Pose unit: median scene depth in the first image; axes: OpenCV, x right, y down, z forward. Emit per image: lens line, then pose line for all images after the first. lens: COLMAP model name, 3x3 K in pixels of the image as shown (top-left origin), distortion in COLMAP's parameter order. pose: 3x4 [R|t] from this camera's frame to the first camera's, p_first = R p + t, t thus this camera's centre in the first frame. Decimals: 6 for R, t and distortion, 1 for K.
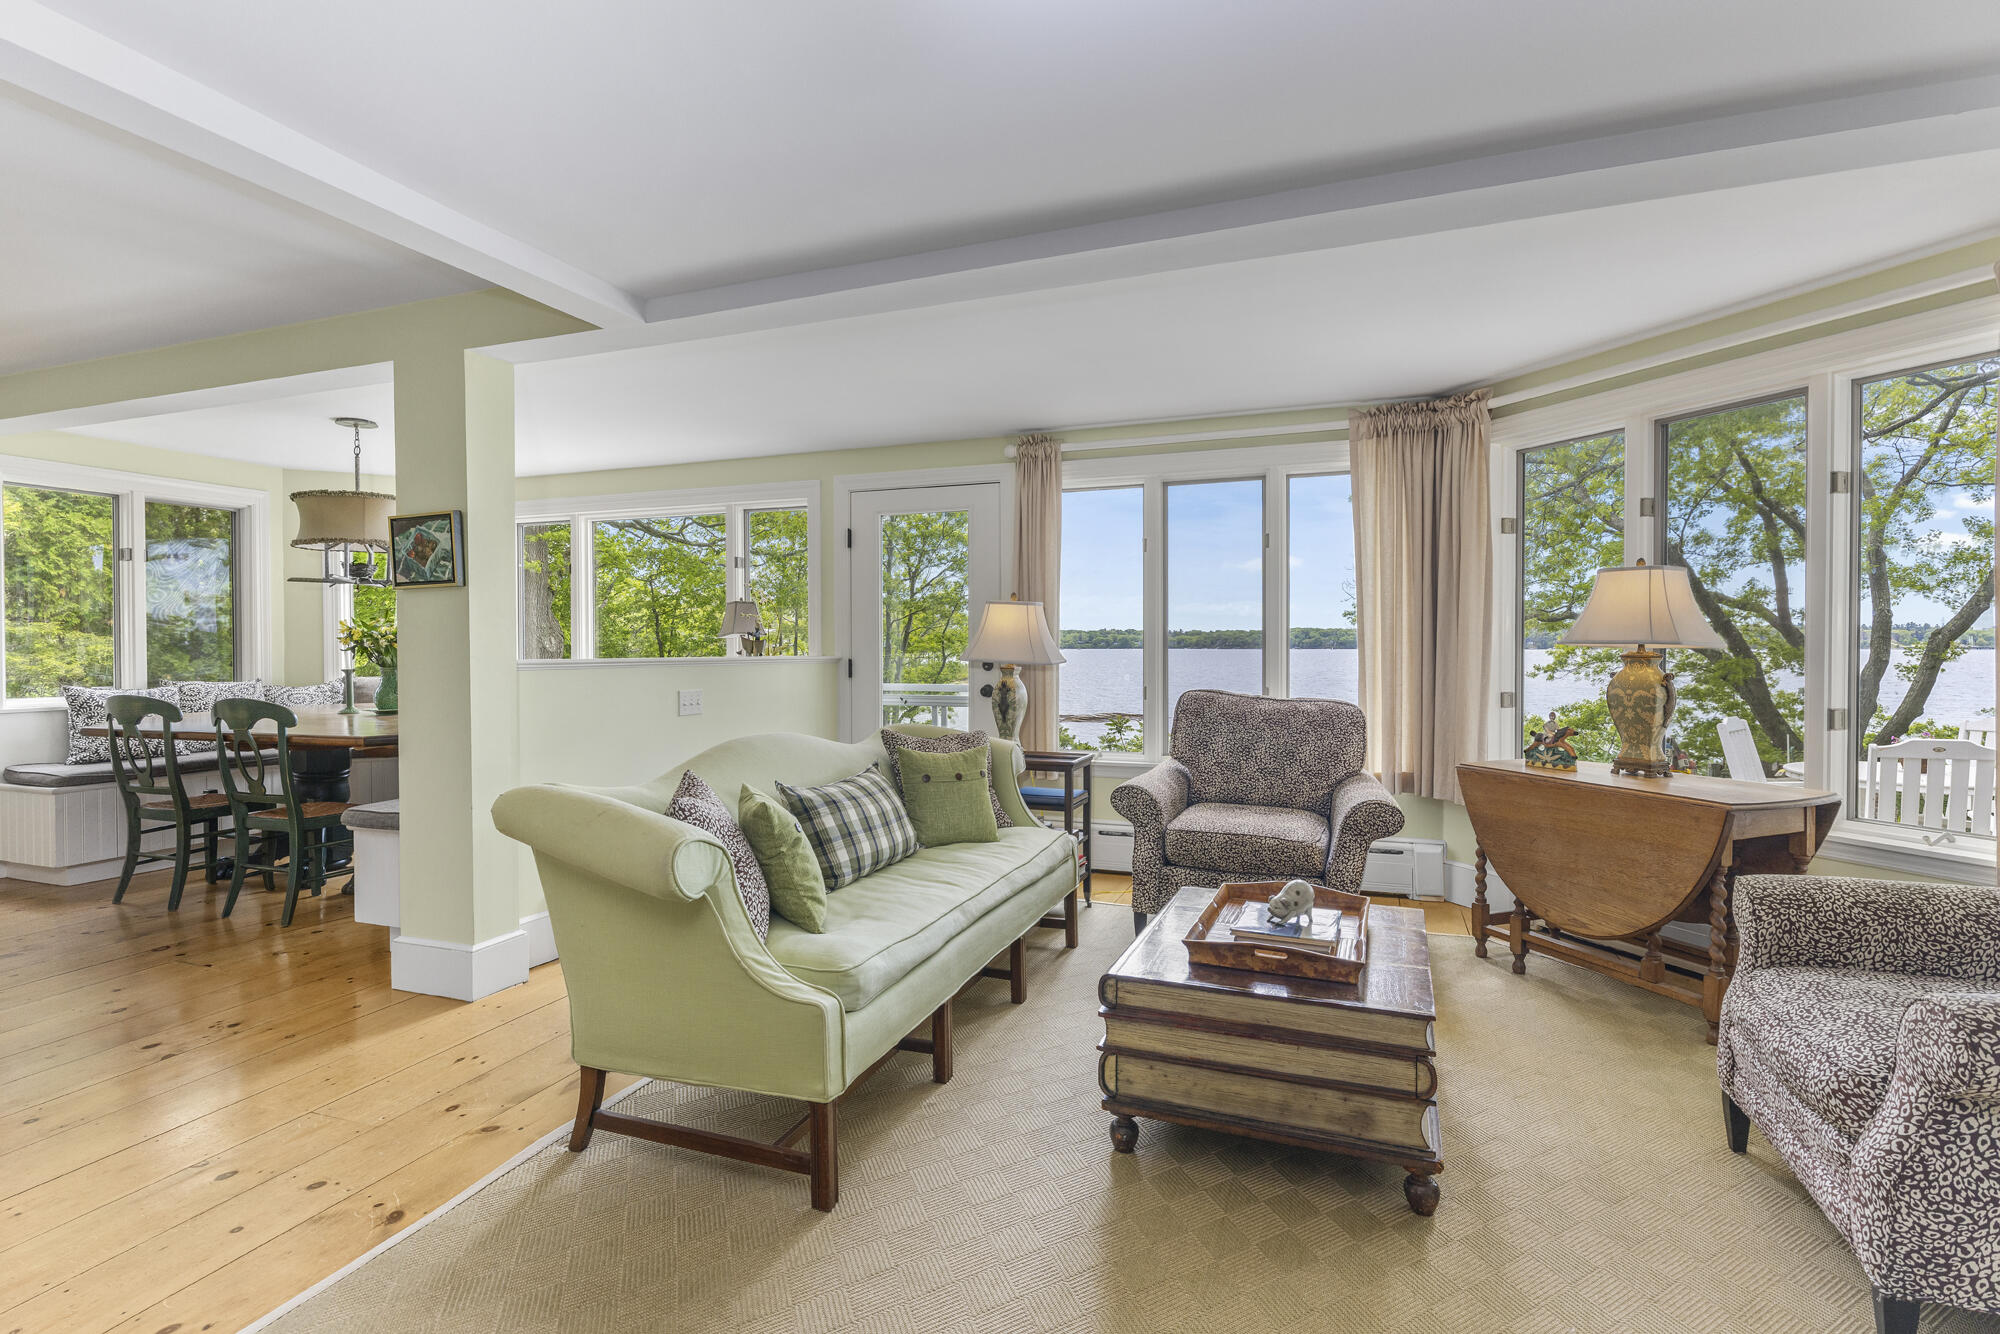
lens RADIAL K [[967.1, 0, 996.0], [0, 967.1, 659.7], [0, 0, 1]] dist [0.014656, 0.000699]
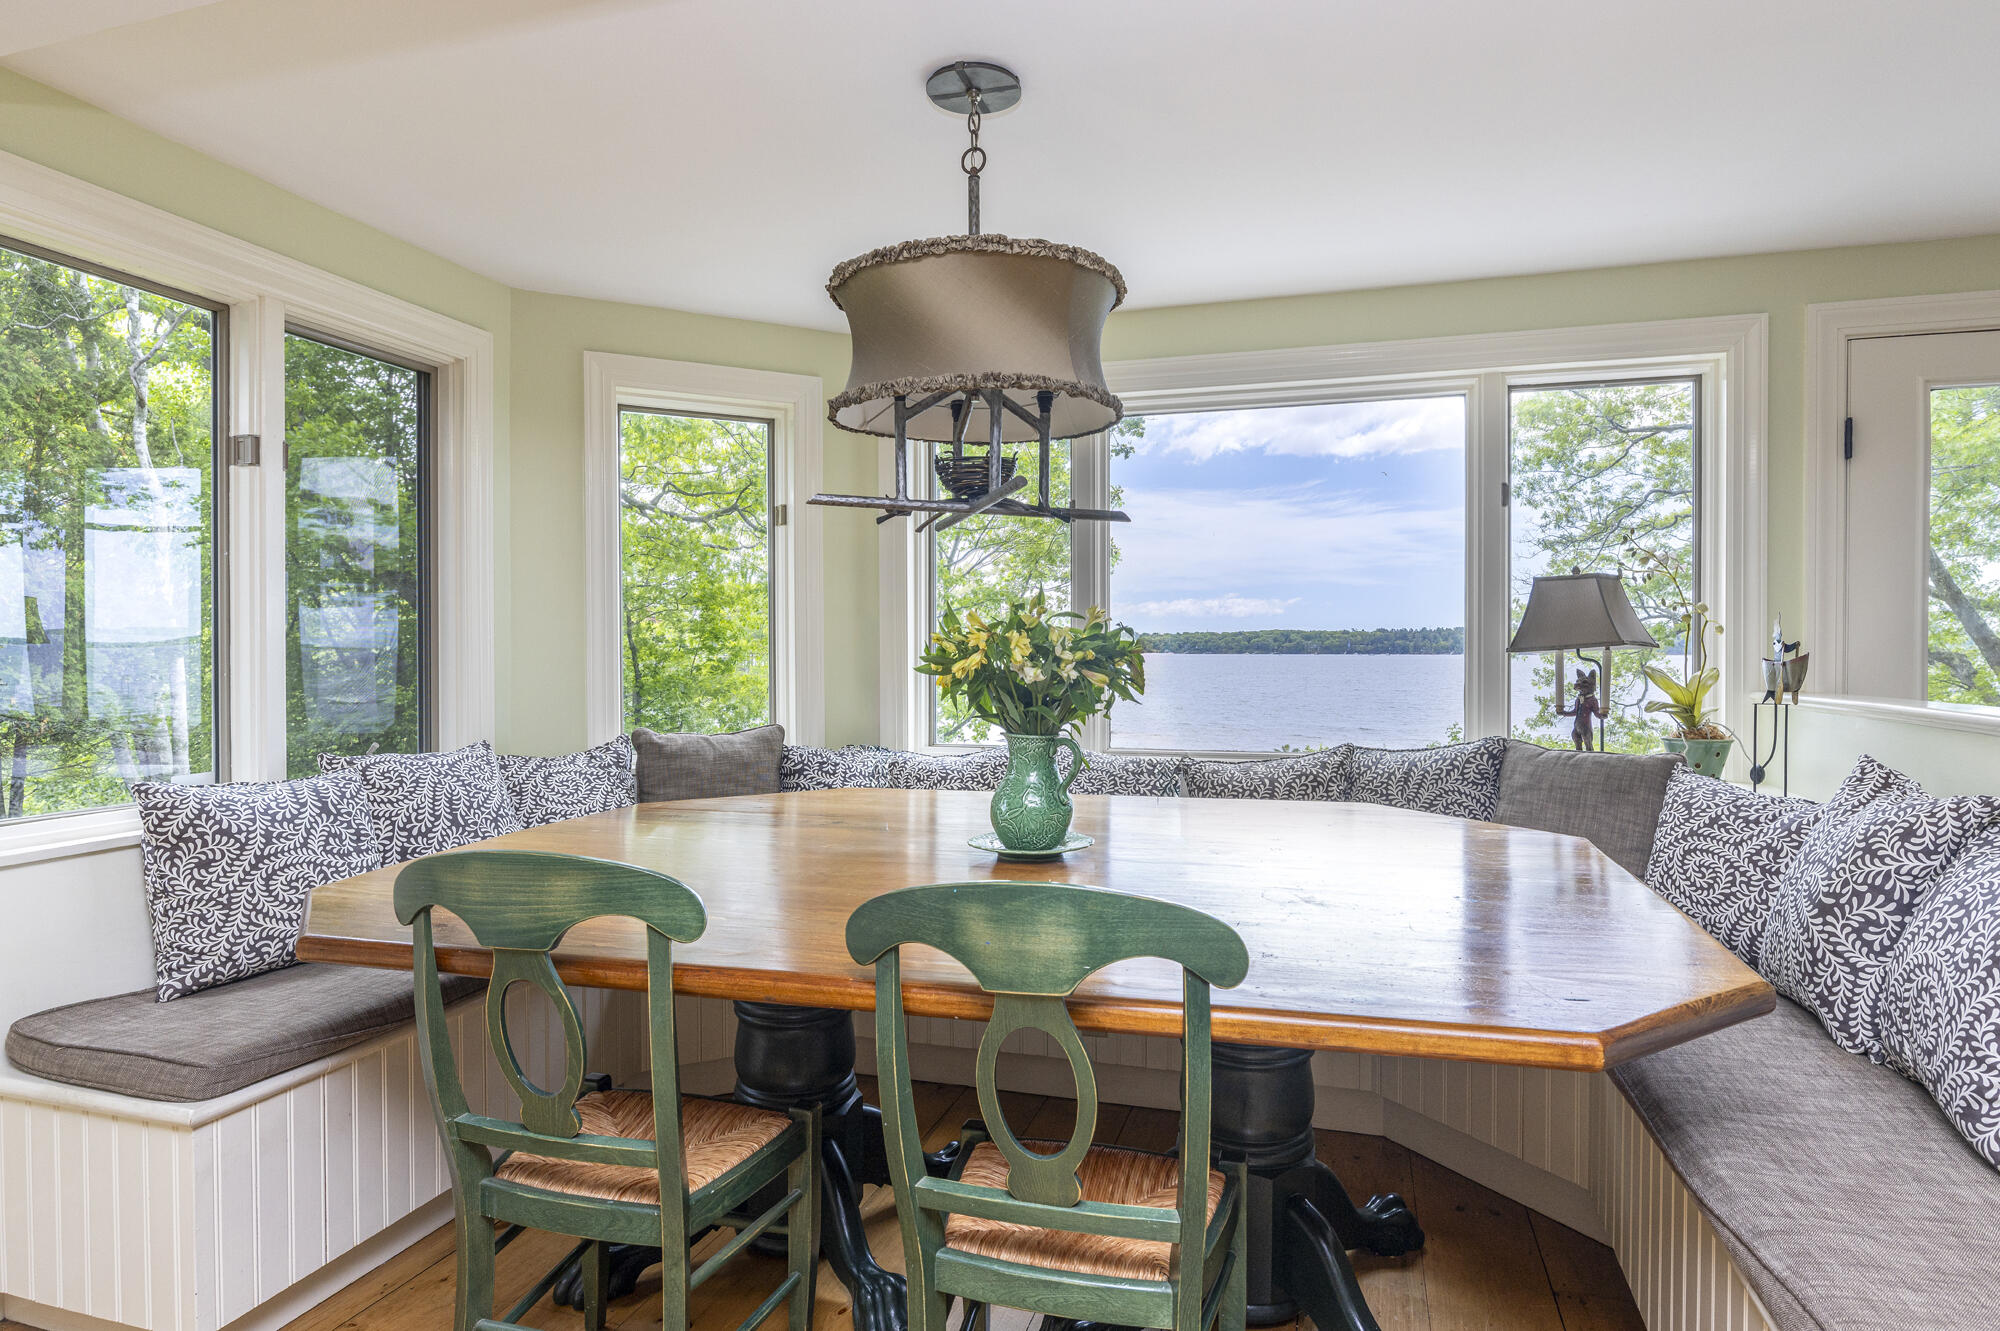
lens RADIAL K [[1114.8, 0, 1011.2], [0, 1114.8, 666.7], [0, 0, 1]] dist [-0.005842, -0.000908]
pose [[0.996955, -0.001094, 0.077971, -0.761919], [0.000984, 0.999998, 0.001442, -0.021710], [-0.077973, -0.001361, 0.996955, 0.641605]]
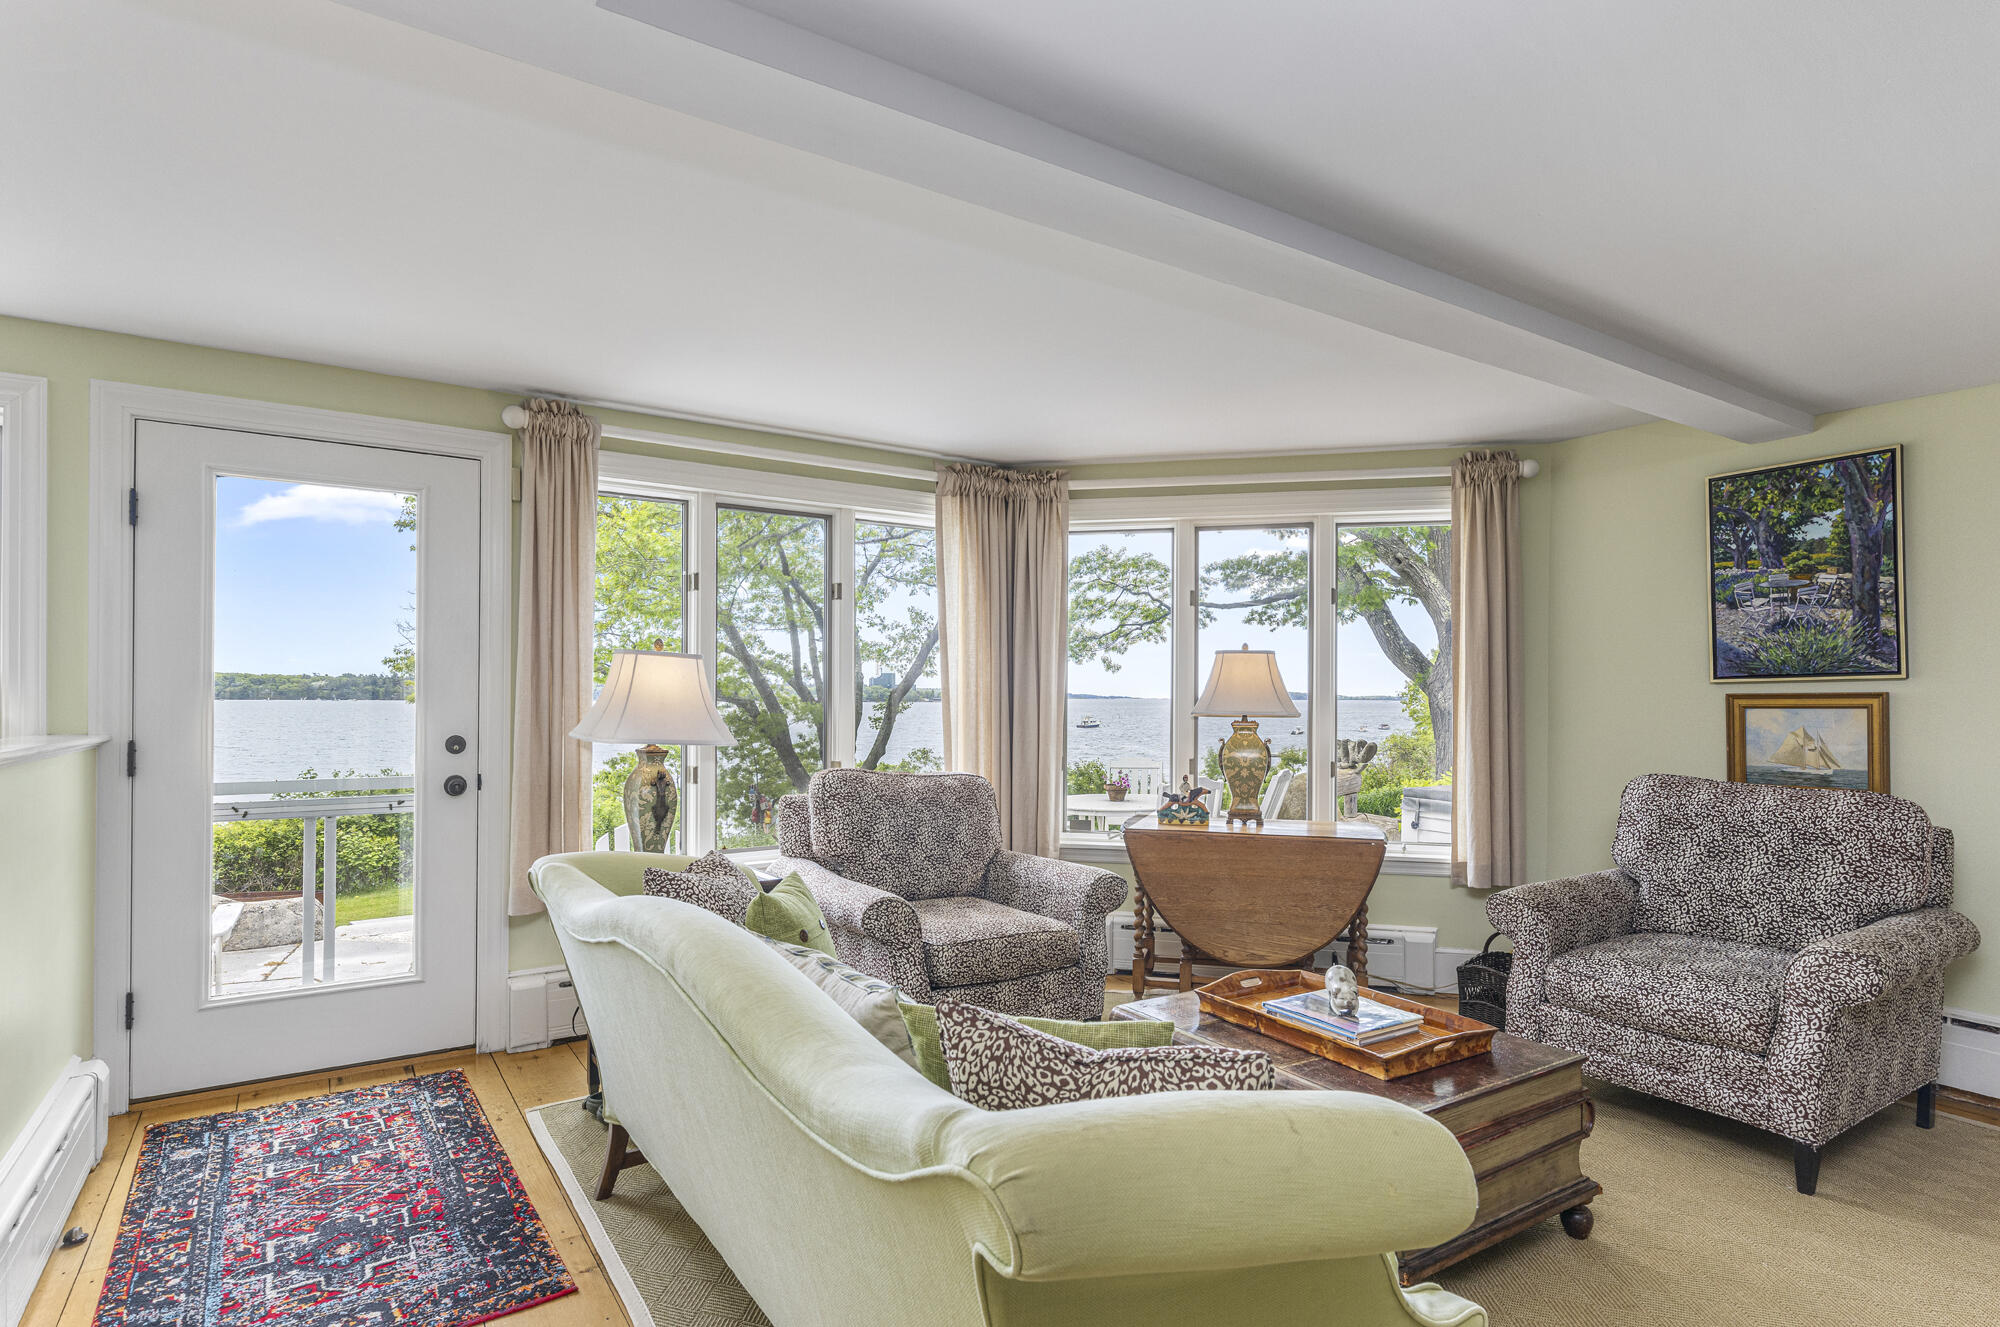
lens RADIAL K [[1024.1, 0, 978.6], [0, 1024.1, 700.3], [0, 0, 1]] dist [0.000105, -0.000079]
pose [[0.583811, 0.002302, 0.811886, -0.431019], [0.005600, 0.999961, -0.006862, -0.020585], [-0.811870, 0.008553, 0.583775, 0.405129]]
